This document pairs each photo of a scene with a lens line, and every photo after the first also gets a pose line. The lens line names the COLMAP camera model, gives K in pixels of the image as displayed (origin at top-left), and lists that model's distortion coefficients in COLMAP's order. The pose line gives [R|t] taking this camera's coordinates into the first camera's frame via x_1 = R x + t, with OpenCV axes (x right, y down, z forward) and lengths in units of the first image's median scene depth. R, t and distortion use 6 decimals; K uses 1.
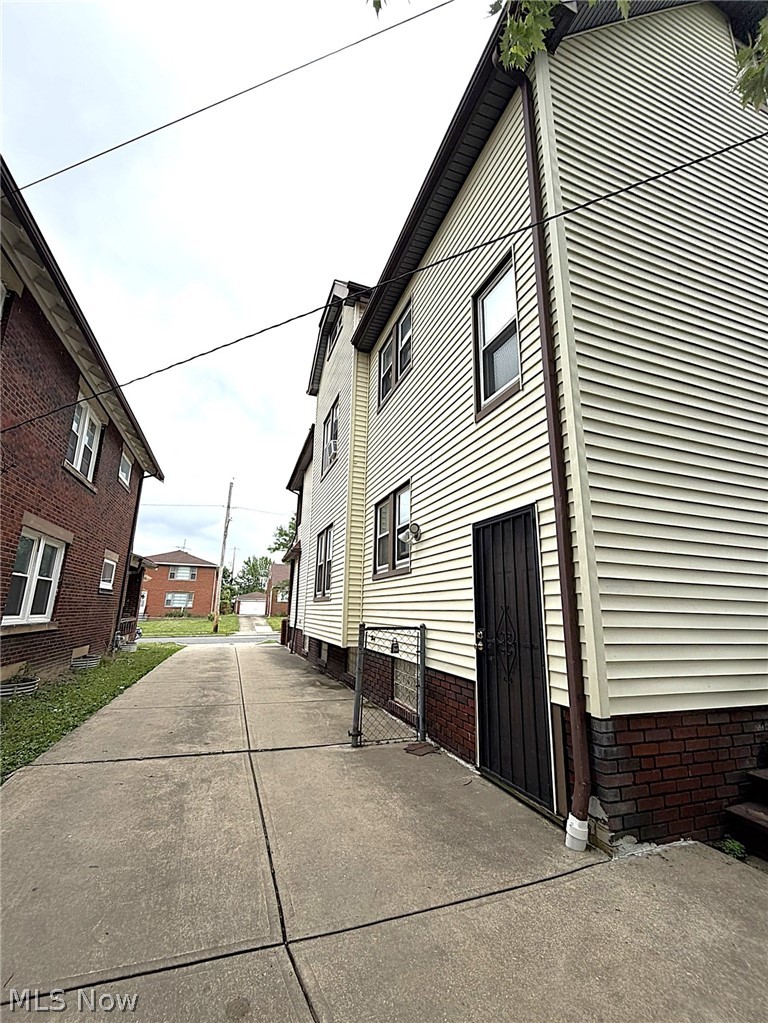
lens RADIAL K [[433.7, 0, 390.6], [0, 433.7, 511.9], [0, 0, 1]] dist [-0.005864, 0.000965]
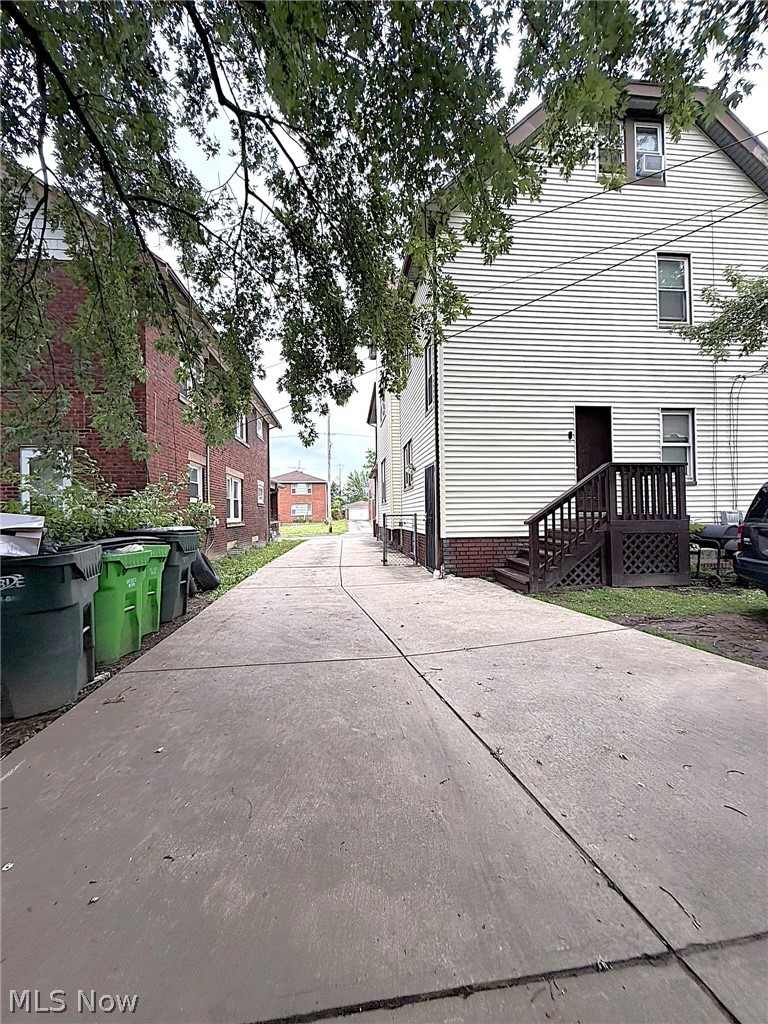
lens RADIAL K [[410.3, 0, 383.9], [0, 410.3, 510.2], [0, 0, 1]] dist [-0.005898, 0.001789]
pose [[0.969075, -0.039700, -0.243552, 0.234972], [0.090538, 0.975345, 0.201258, -0.092974], [0.229557, -0.217085, 0.948777, -0.512730]]
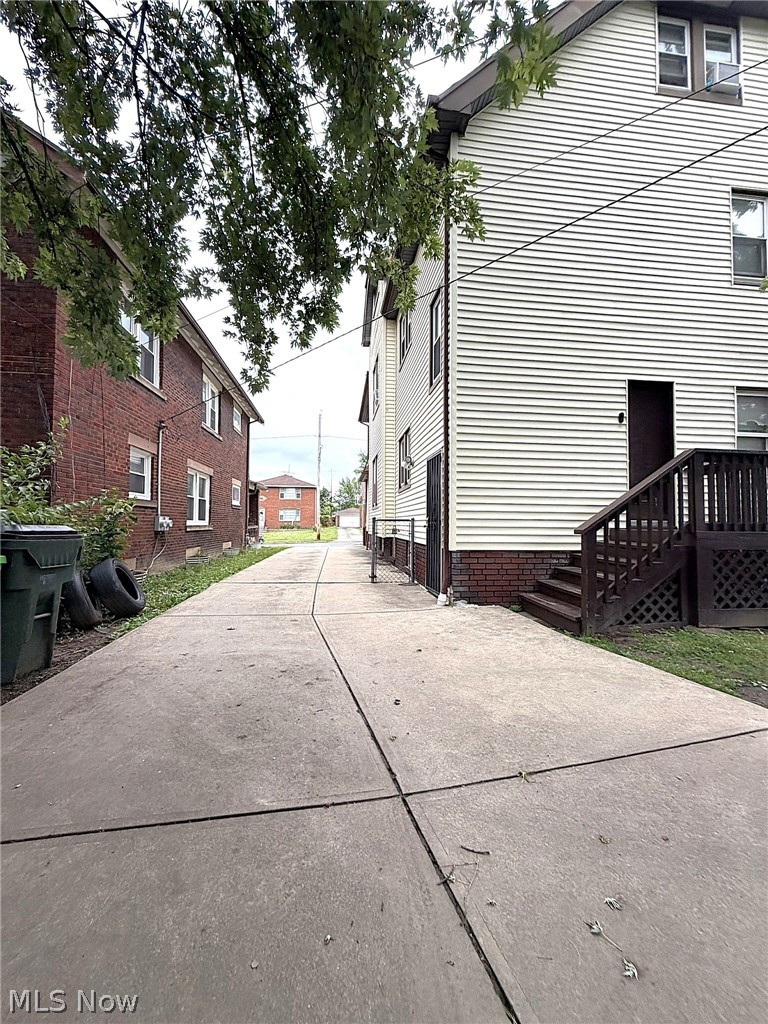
lens RADIAL K [[410.3, 0, 386.0], [0, 410.3, 513.4], [0, 0, 1]] dist [-0.005898, 0.001789]
pose [[0.975593, -0.020990, -0.218583, 0.184176], [0.063986, 0.979398, 0.191536, -0.037144], [0.210059, -0.200848, 0.956836, -0.301140]]
